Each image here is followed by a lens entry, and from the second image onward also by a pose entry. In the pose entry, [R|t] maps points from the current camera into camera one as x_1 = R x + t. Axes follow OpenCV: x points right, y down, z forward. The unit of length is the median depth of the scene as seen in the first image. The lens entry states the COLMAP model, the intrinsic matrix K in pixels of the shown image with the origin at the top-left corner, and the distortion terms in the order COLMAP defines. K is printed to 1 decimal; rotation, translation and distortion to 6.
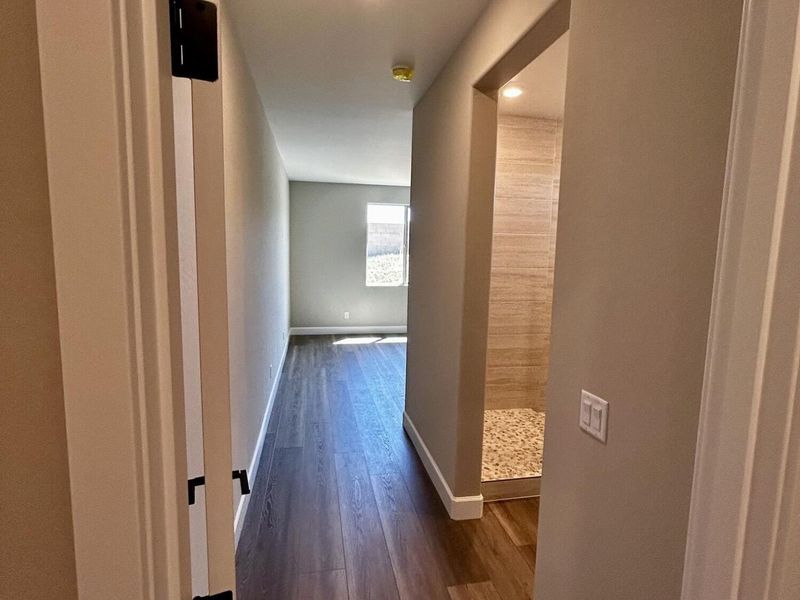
lens RADIAL K [[431.2, 0, 400.0], [0, 431.2, 300.0], [0, 0, 1]] dist [-0.000321, 0.000077]
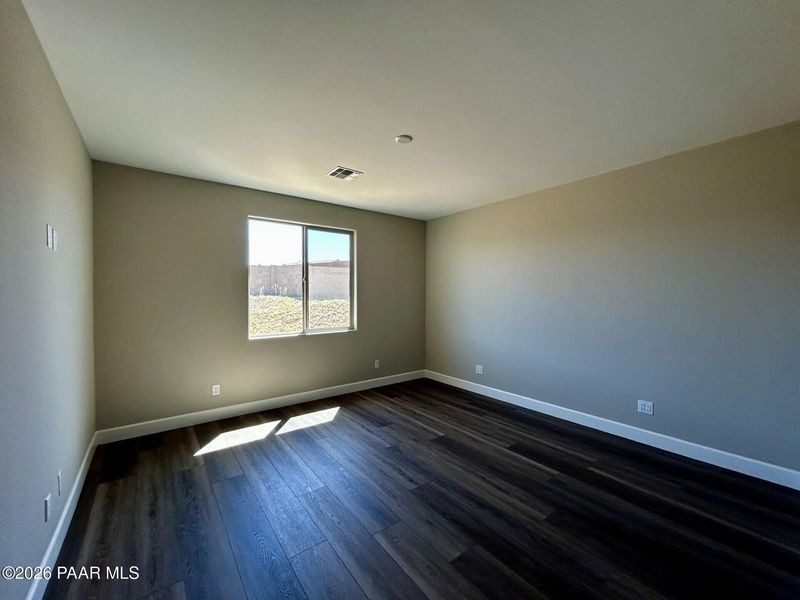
lens RADIAL K [[323.3, 0, 400.0], [0, 323.3, 300.0], [0, 0, 1]] dist [-0.000485, 0.000141]
pose [[0.899616, -0.024867, 0.435973, -0.093392], [0.066171, 0.994611, -0.079810, -0.042731], [-0.431639, 0.100647, 0.896414, 0.495207]]
